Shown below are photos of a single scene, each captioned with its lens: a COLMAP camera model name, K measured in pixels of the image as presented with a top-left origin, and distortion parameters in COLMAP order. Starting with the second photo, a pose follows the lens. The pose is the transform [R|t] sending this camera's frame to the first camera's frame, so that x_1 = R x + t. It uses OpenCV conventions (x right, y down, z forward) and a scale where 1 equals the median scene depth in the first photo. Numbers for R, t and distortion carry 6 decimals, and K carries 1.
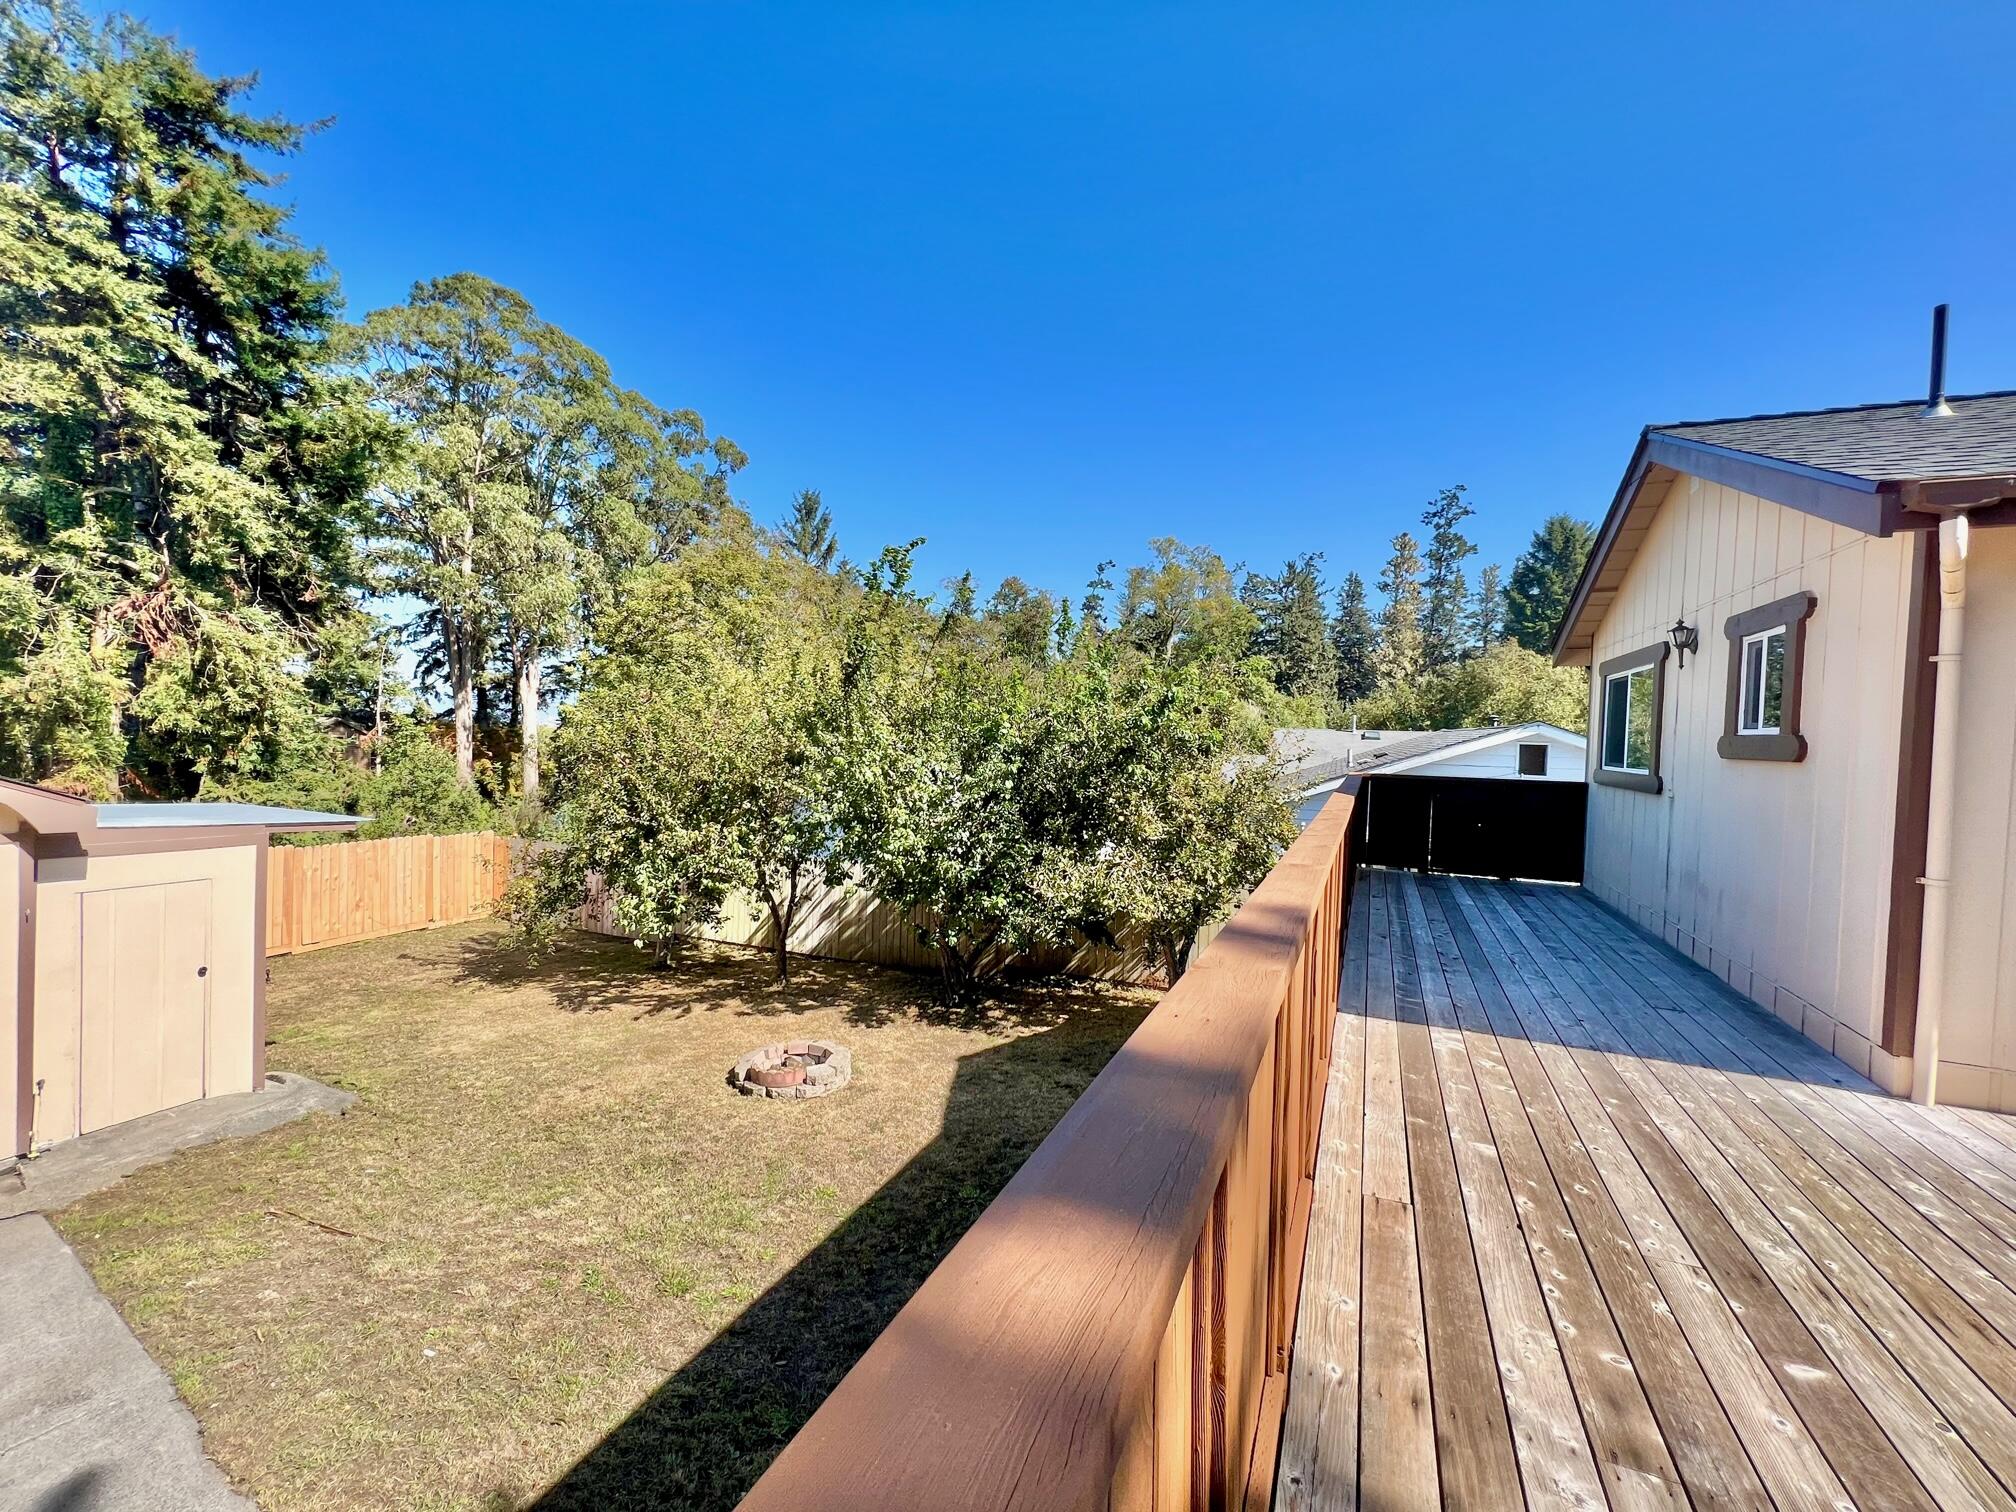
lens RADIAL K [[812.2, 0, 1009.3], [0, 812.2, 752.1], [0, 0, 1]] dist [0.001846, -0.000642]
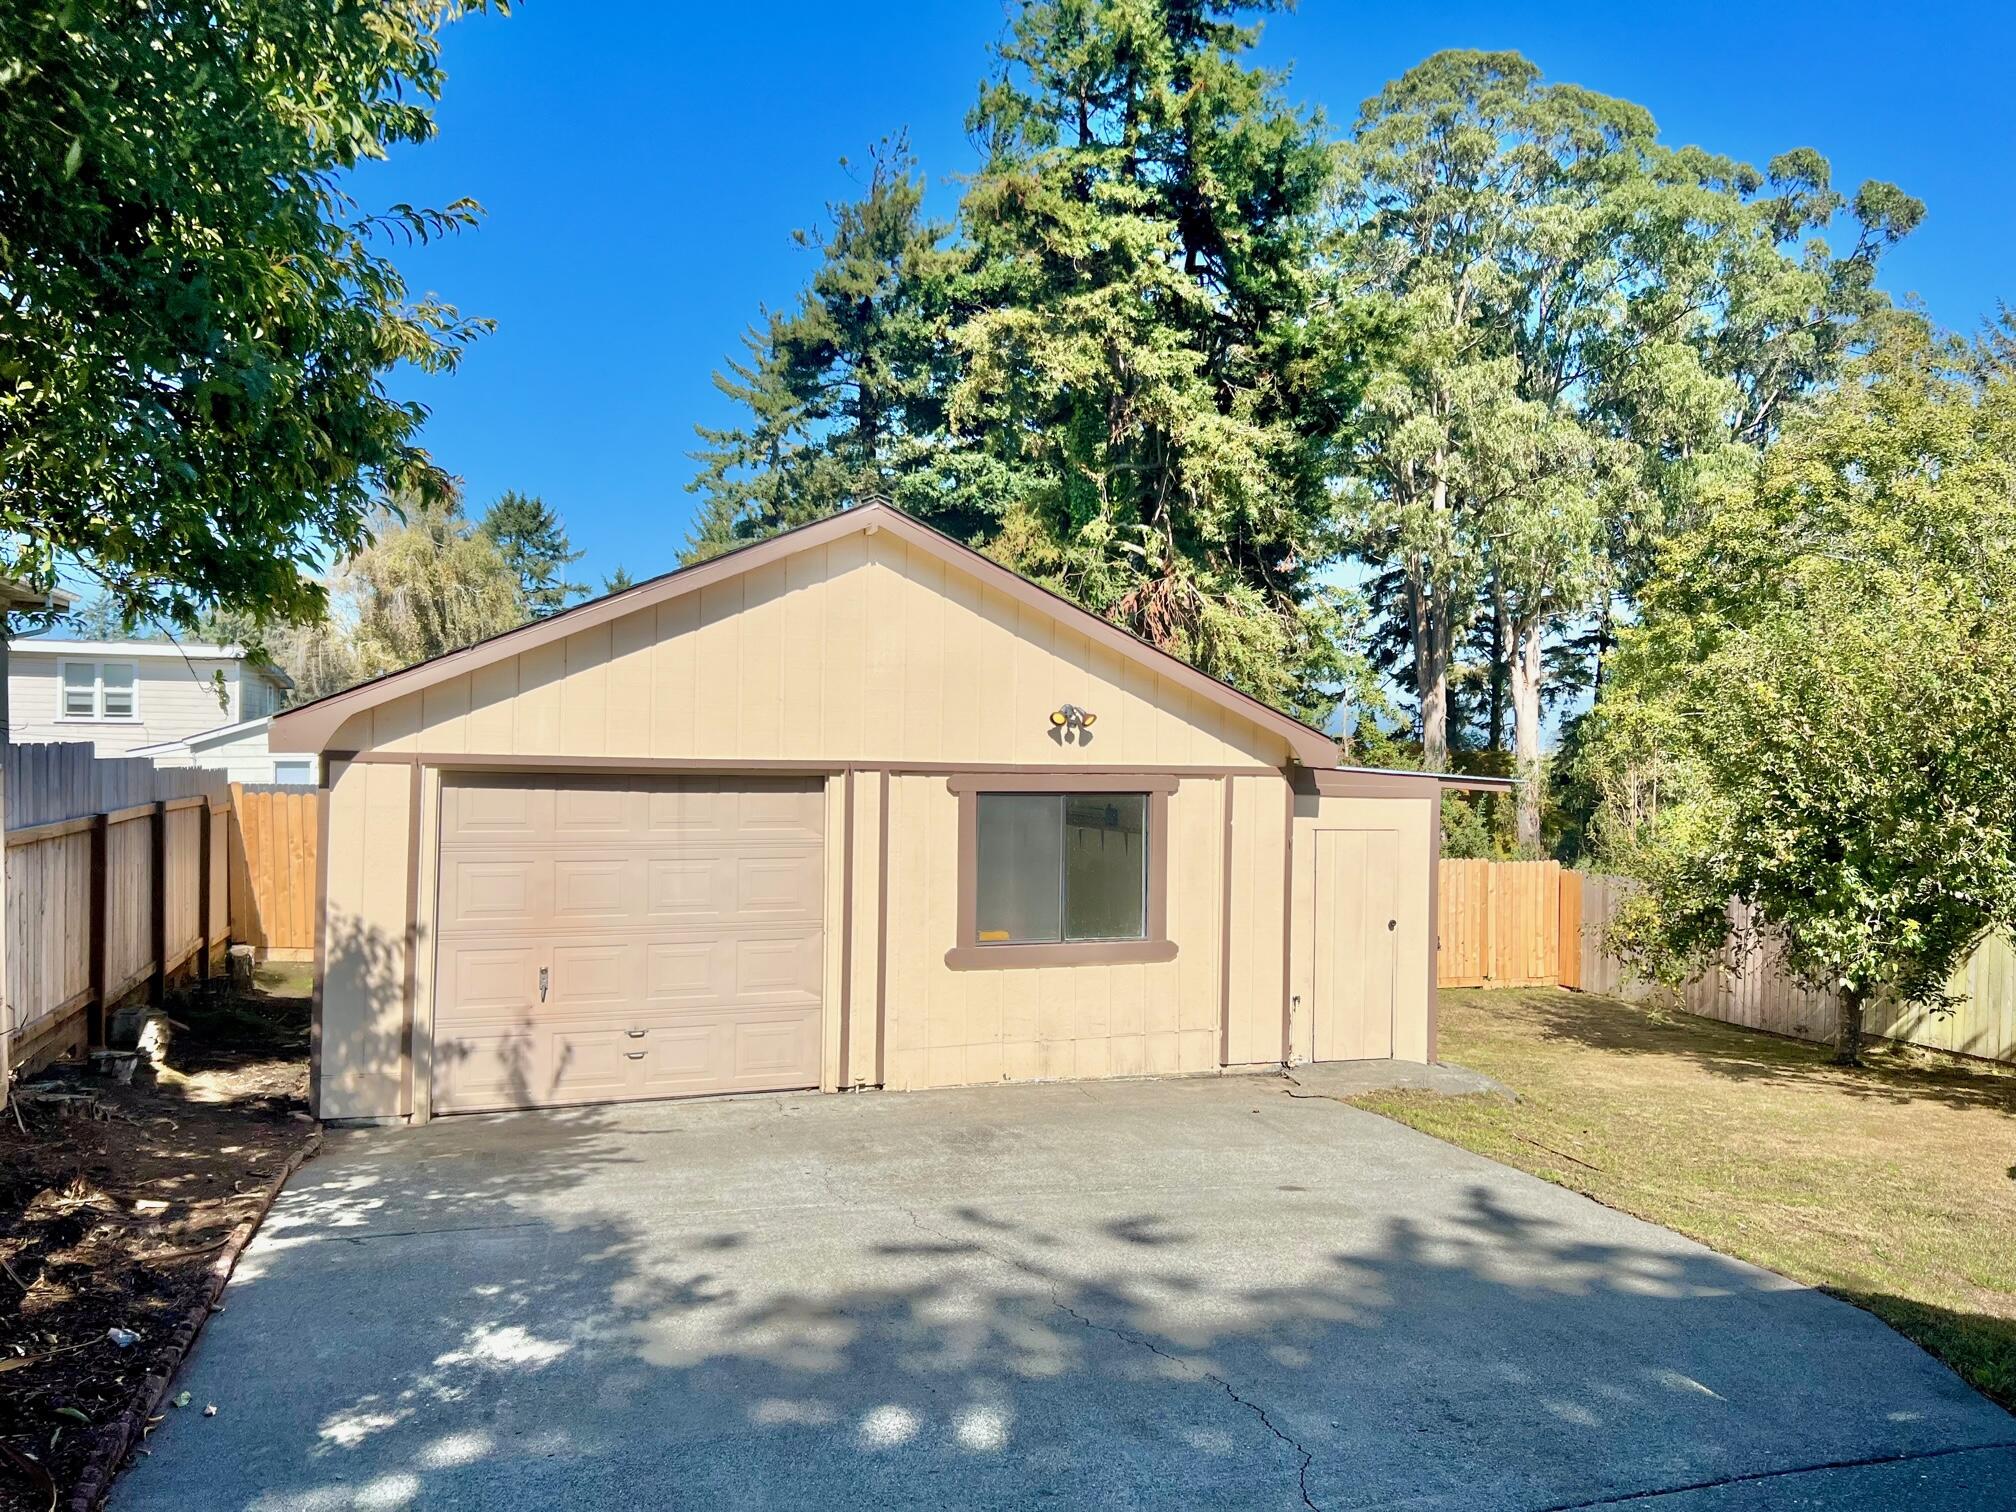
lens RADIAL K [[1520.0, 0, 1017.5], [0, 1520.0, 757.8], [0, 0, 1]] dist [0.073580, -0.078331]
pose [[0.671509, -0.019810, -0.740731, 0.019657], [-0.003569, 0.999545, -0.029967, 0.037725], [0.740988, 0.022766, 0.671133, -0.168089]]
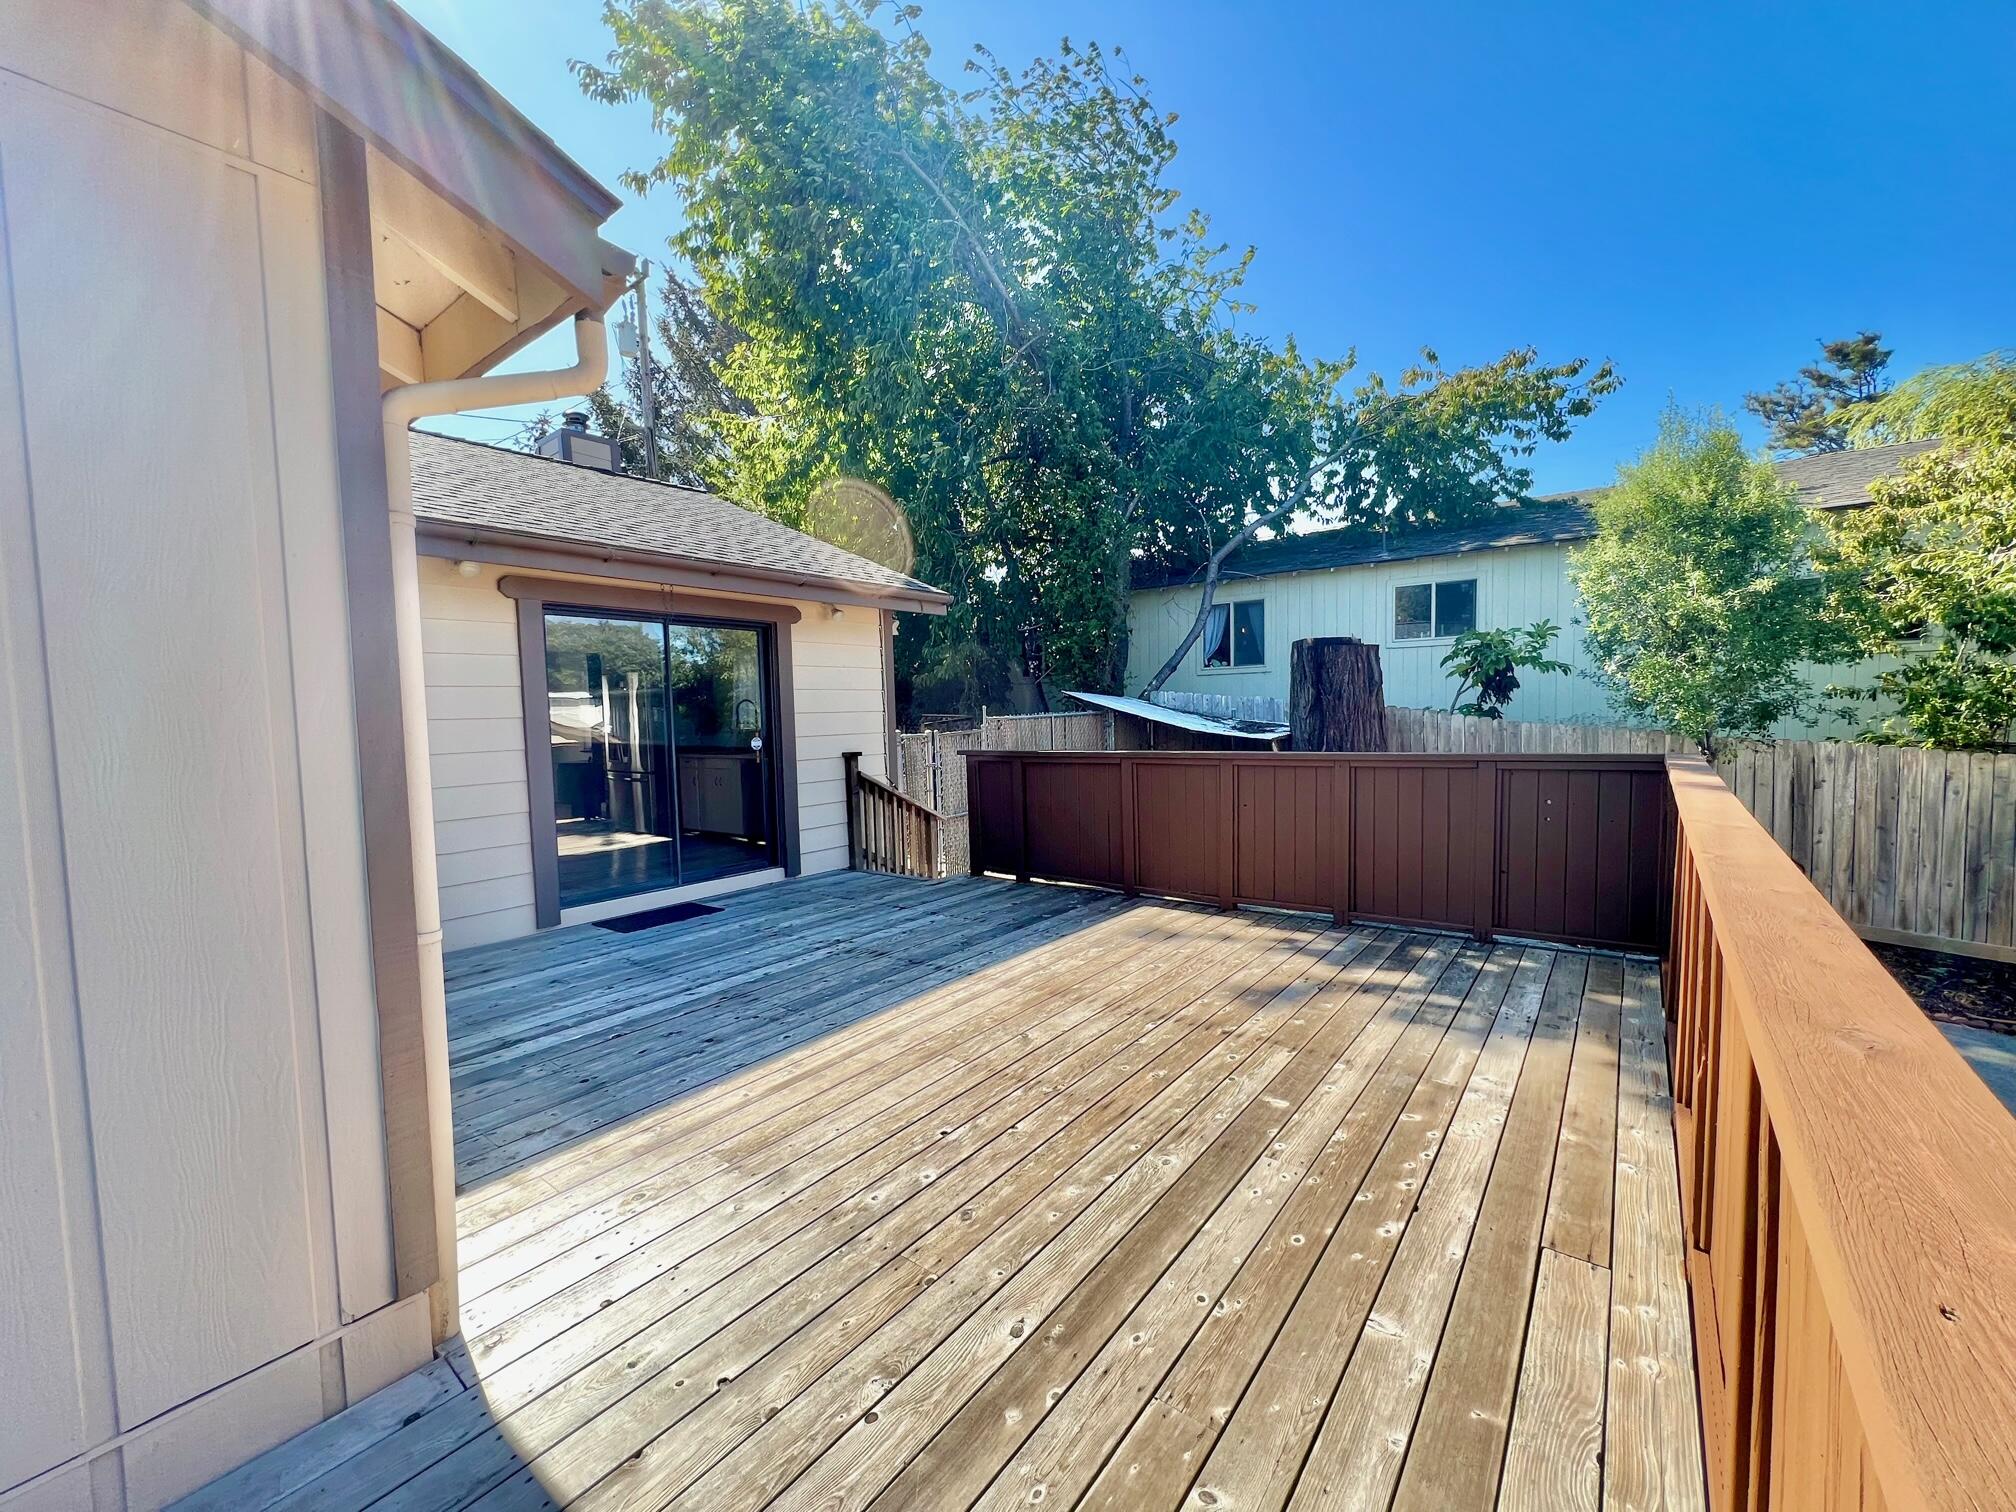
lens RADIAL K [[812.2, 0, 1014.6], [0, 812.2, 756.1], [0, 0, 1]] dist [0.001846, -0.000642]
pose [[-0.973558, -0.019421, 0.227613, 0.089656], [0.000523, 0.996188, 0.087236, -0.000522], [-0.228440, 0.085048, -0.969836, 0.200983]]
